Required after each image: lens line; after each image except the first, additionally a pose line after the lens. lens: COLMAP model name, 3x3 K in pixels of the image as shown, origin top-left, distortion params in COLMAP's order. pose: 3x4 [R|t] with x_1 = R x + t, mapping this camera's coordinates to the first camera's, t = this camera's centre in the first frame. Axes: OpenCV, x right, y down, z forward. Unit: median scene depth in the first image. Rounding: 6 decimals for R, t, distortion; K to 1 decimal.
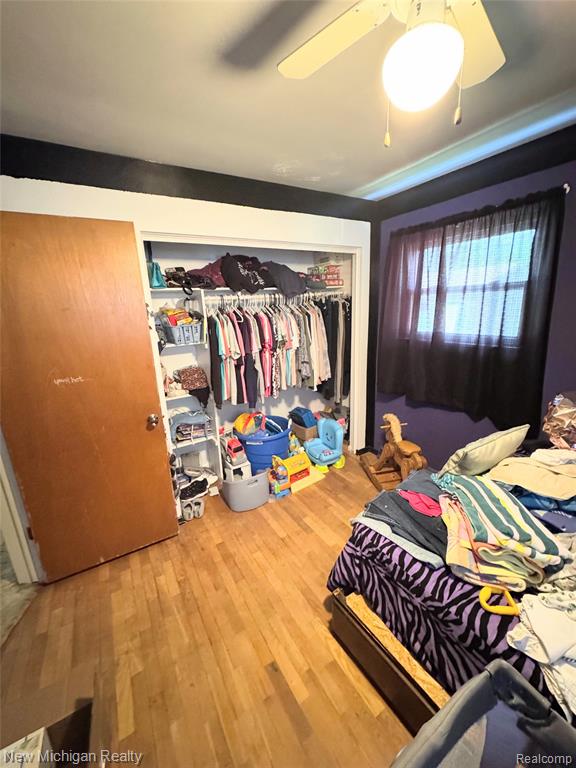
lens RADIAL K [[305.1, 0, 288.0], [0, 305.1, 384.0], [0, 0, 1]] dist [-0.000020, -0.000051]
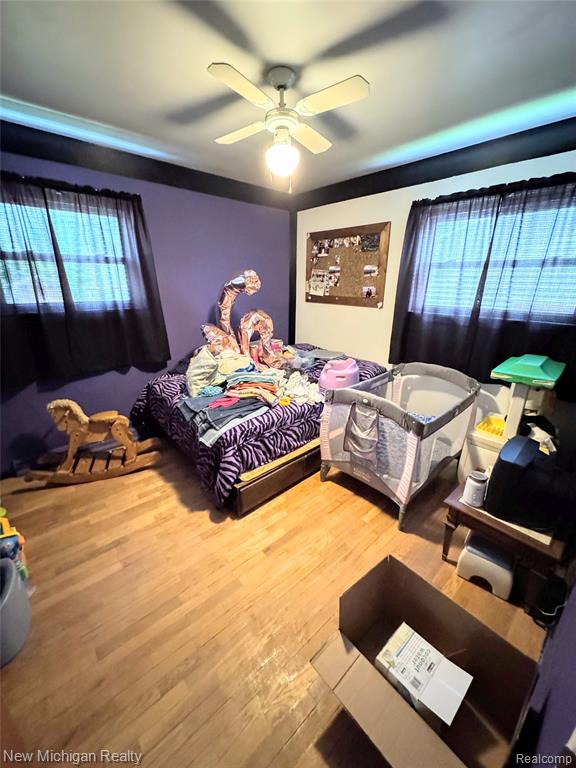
lens RADIAL K [[305.1, 0, 288.0], [0, 305.1, 384.0], [0, 0, 1]] dist [-0.000020, -0.000051]
pose [[-0.173922, -0.278073, 0.944683, -1.123672], [0.240101, 0.918379, 0.314534, -0.113474], [-0.955041, 0.281524, -0.092961, 0.855117]]
